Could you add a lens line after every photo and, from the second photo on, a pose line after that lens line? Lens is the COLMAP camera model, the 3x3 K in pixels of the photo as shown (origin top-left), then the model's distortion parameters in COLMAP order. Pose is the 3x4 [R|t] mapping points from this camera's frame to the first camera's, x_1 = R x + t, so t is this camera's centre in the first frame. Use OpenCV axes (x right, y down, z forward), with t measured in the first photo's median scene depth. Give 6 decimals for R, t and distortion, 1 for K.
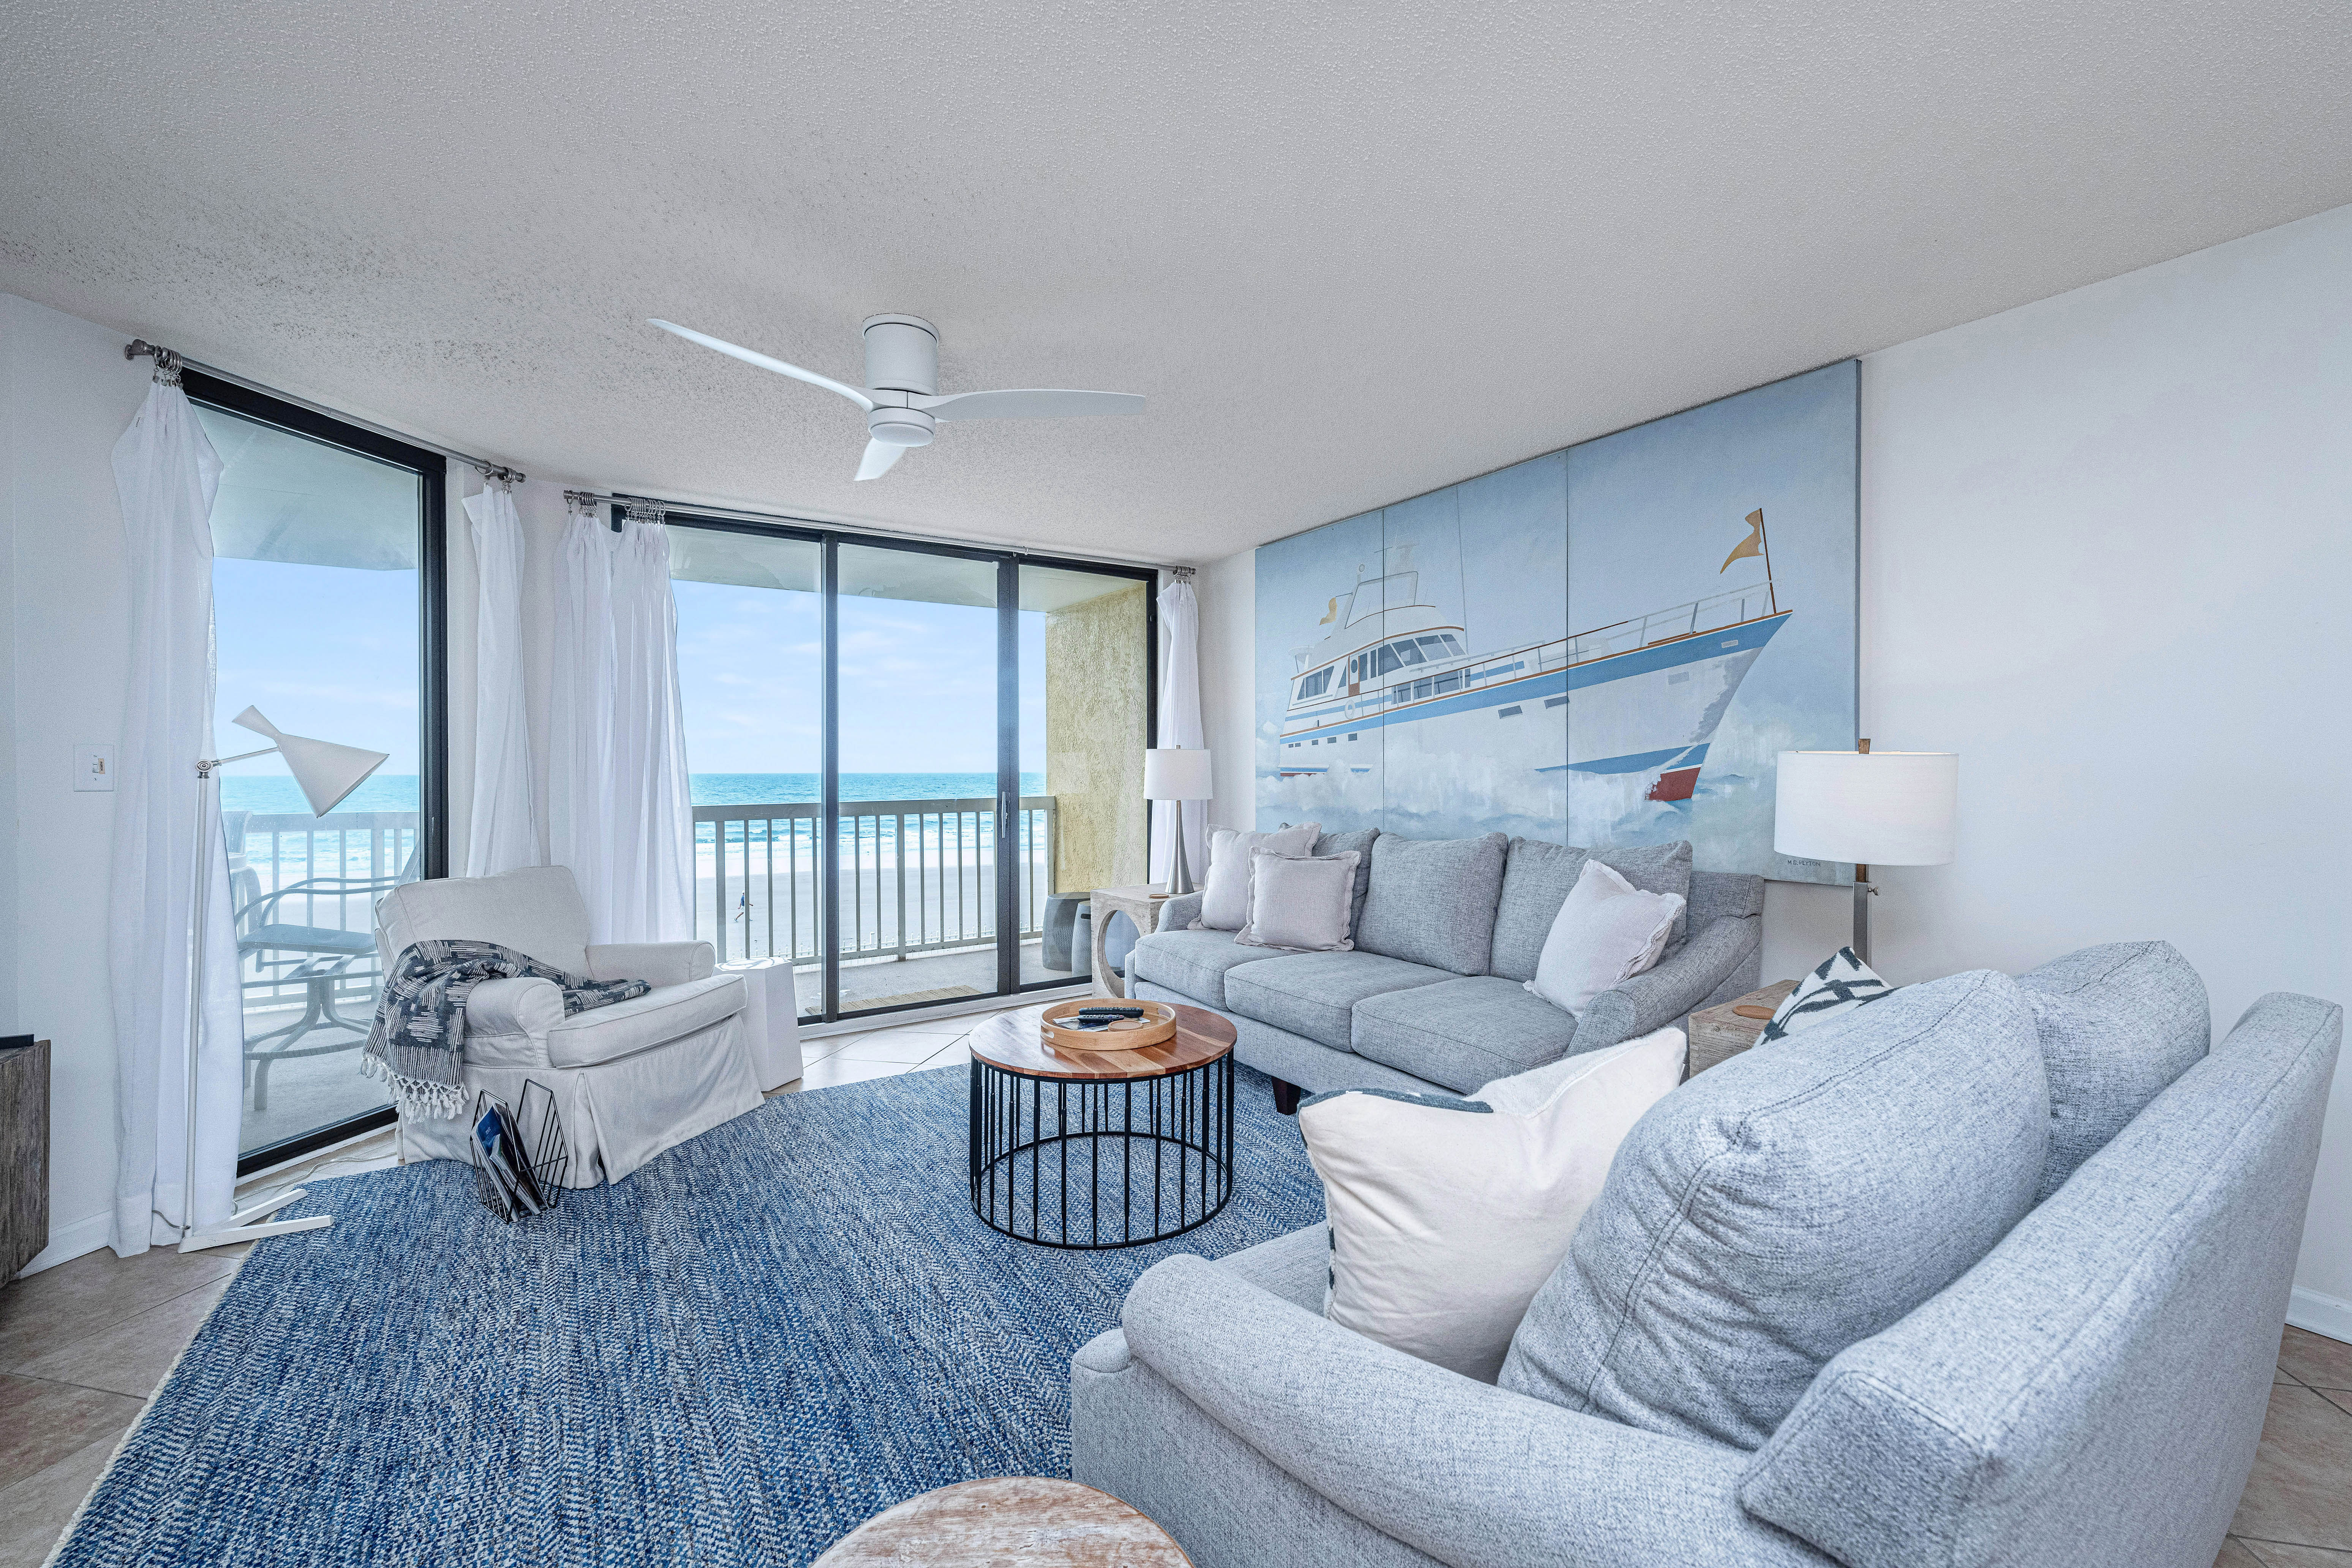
lens RADIAL K [[963.9, 0, 1141.6], [0, 963.9, 762.9], [0, 0, 1]] dist [0.008319, 0.001368]
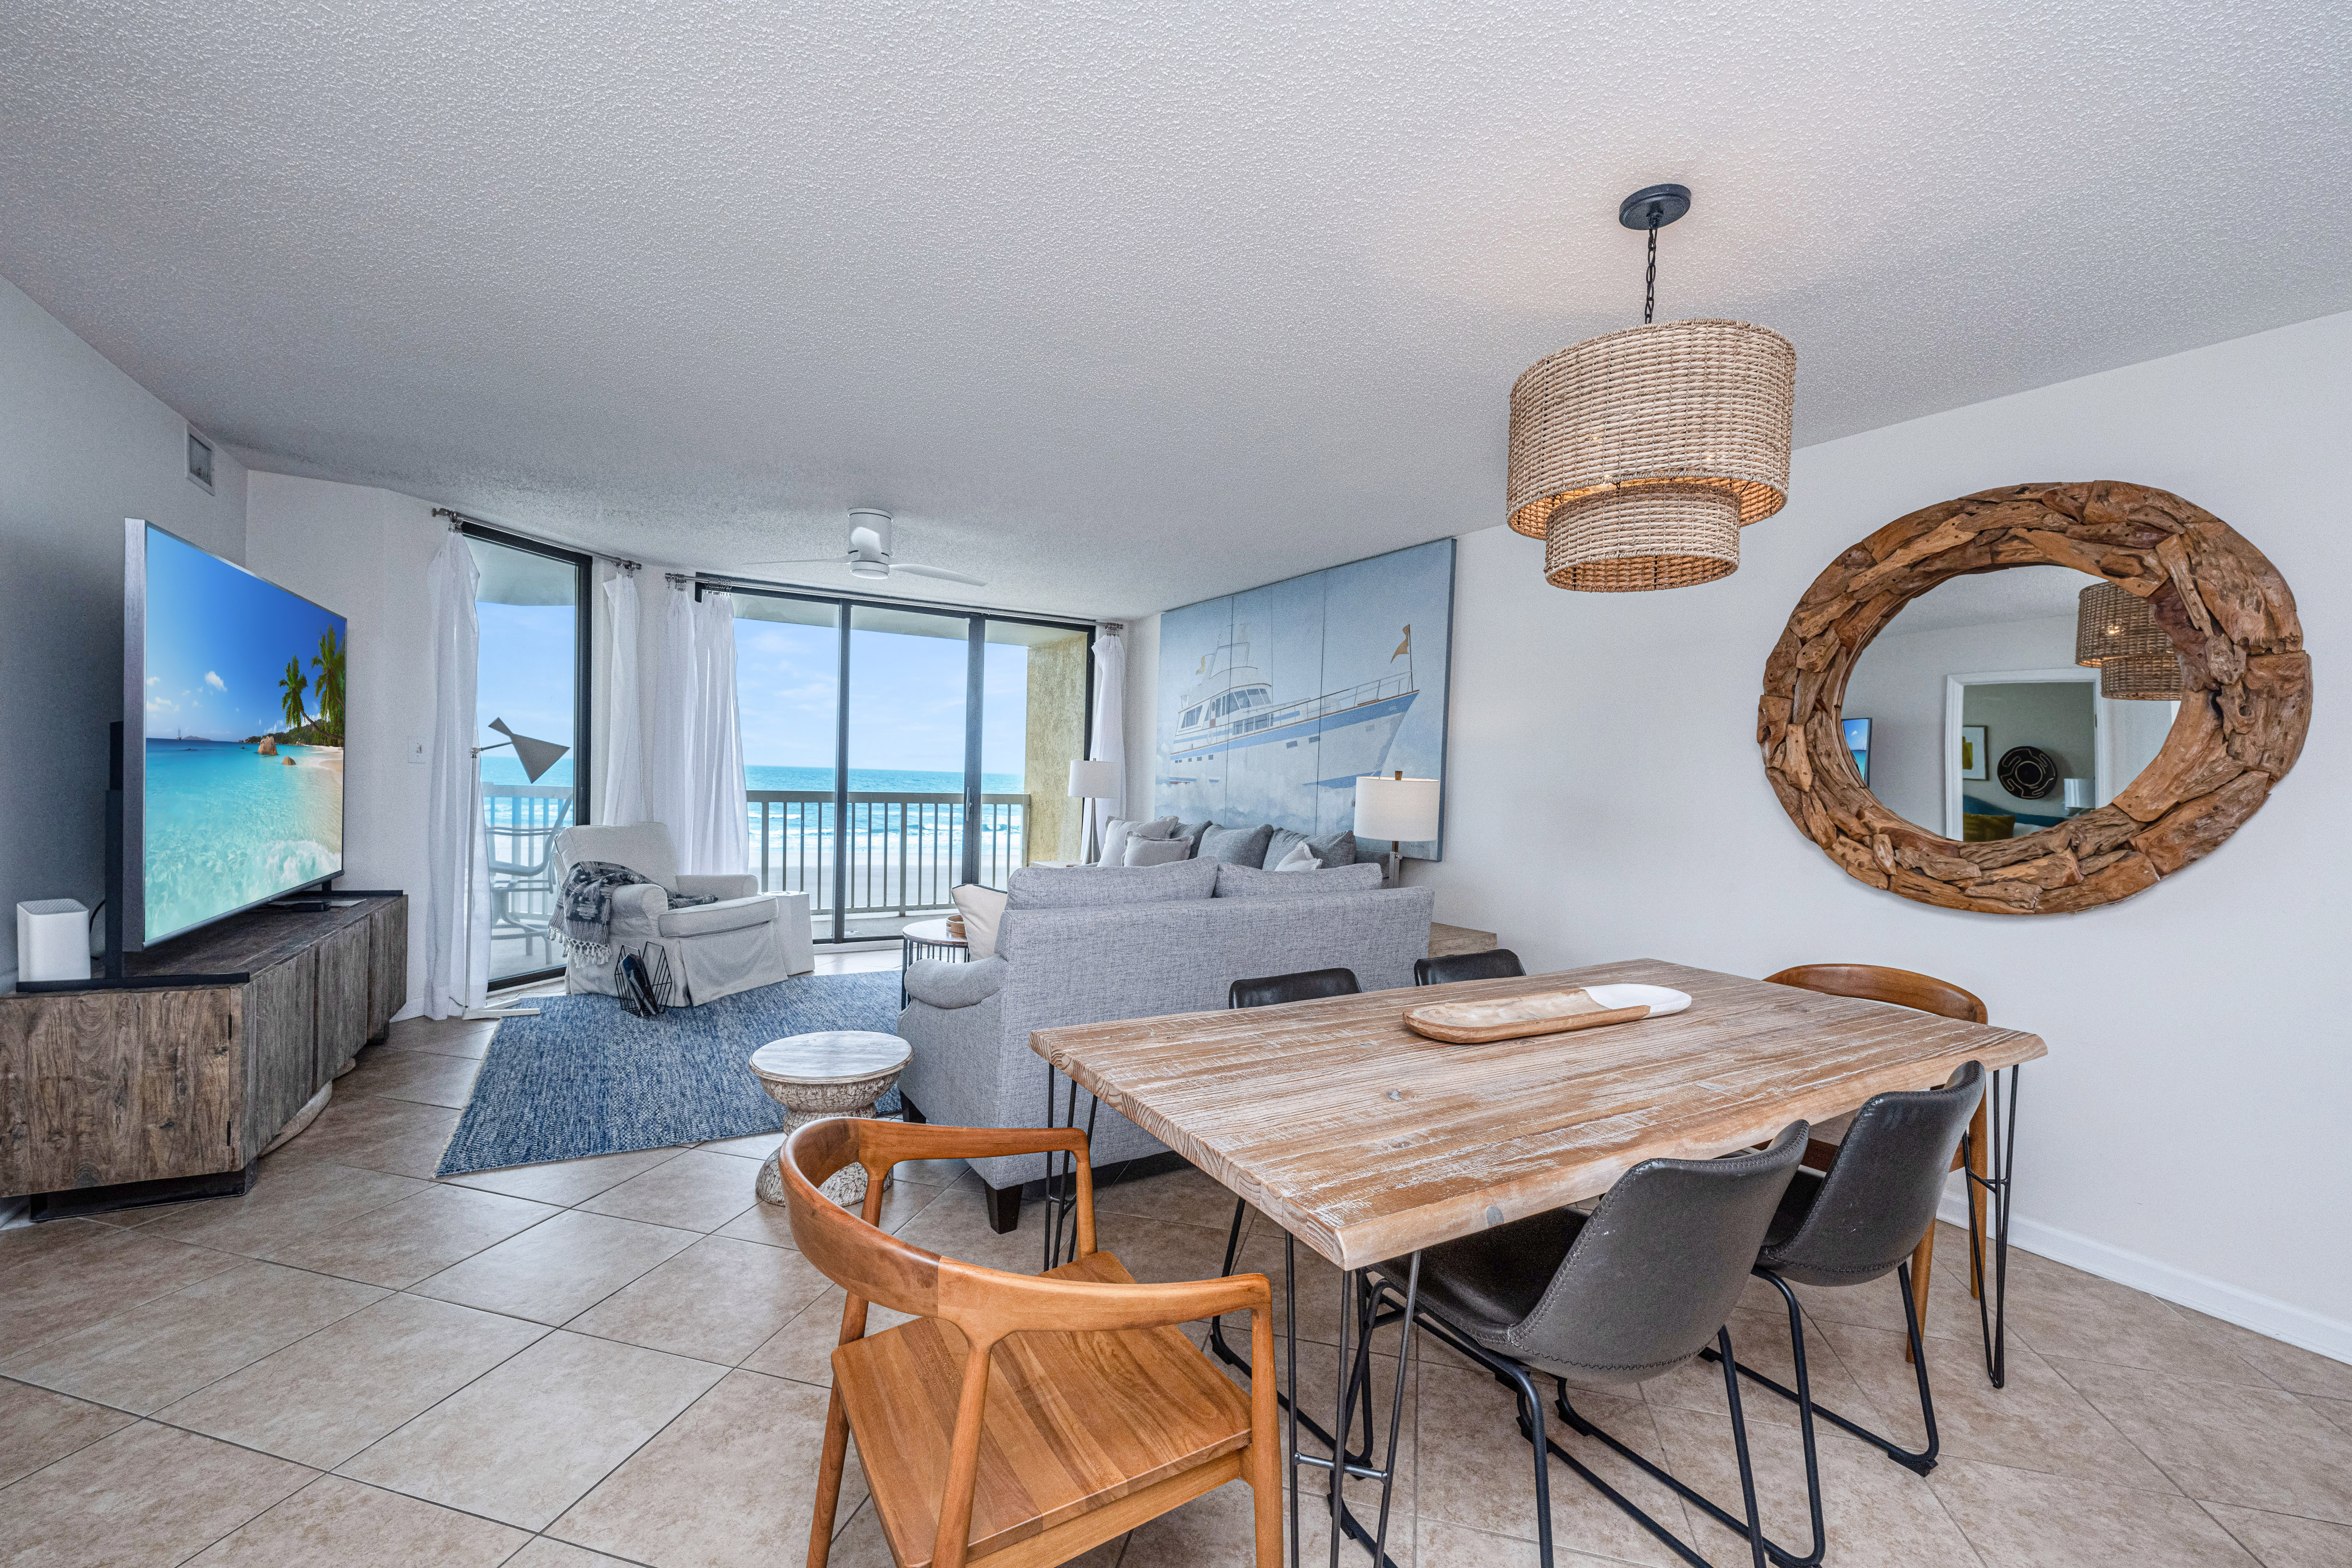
lens RADIAL K [[963.9, 0, 1146.8], [0, 963.9, 821.3], [0, 0, 1]] dist [0.008319, 0.001368]
pose [[0.998333, 0.040741, -0.040885, 0.232569], [-0.038516, 0.997808, 0.053819, -0.007289], [0.042988, -0.052154, 0.997713, -0.496865]]
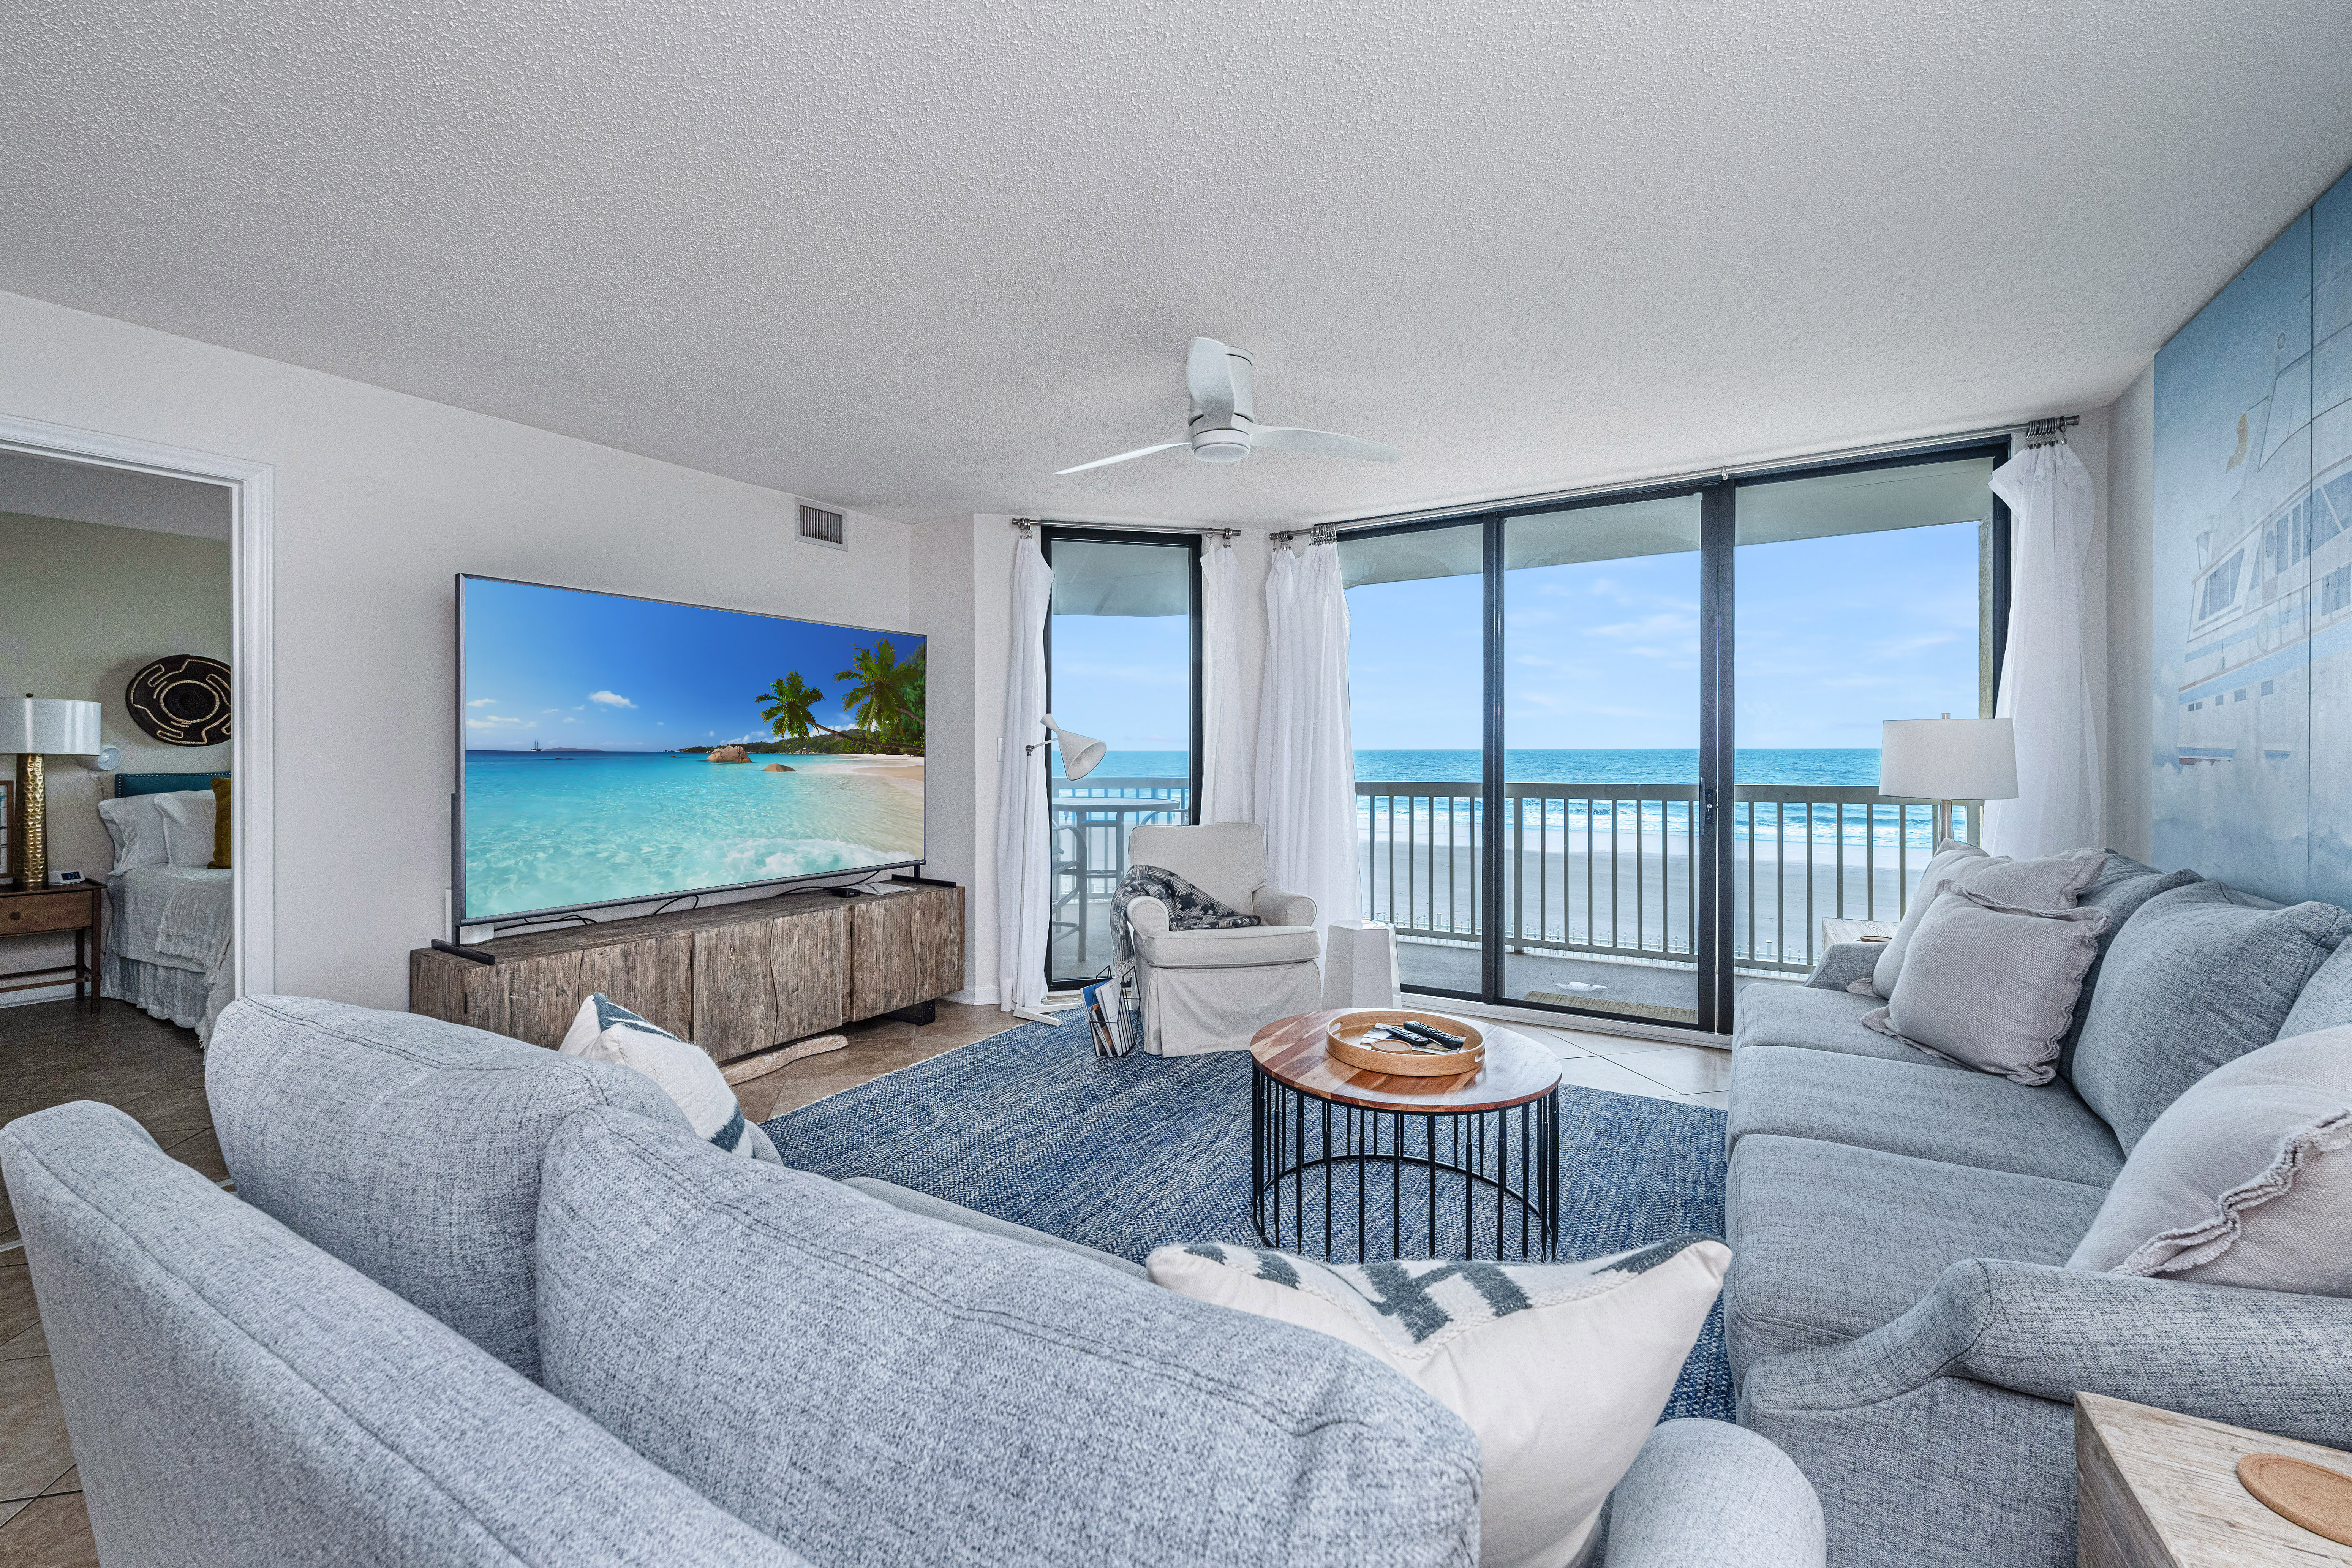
lens RADIAL K [[963.9, 0, 1211.8], [0, 963.9, 760.4], [0, 0, 1]] dist [0.008319, 0.001368]
pose [[0.447733, 0.013230, -0.894070, 0.527935], [0.009112, 0.999771, 0.019358, -0.004898], [0.894121, -0.016814, 0.447510, 0.353440]]
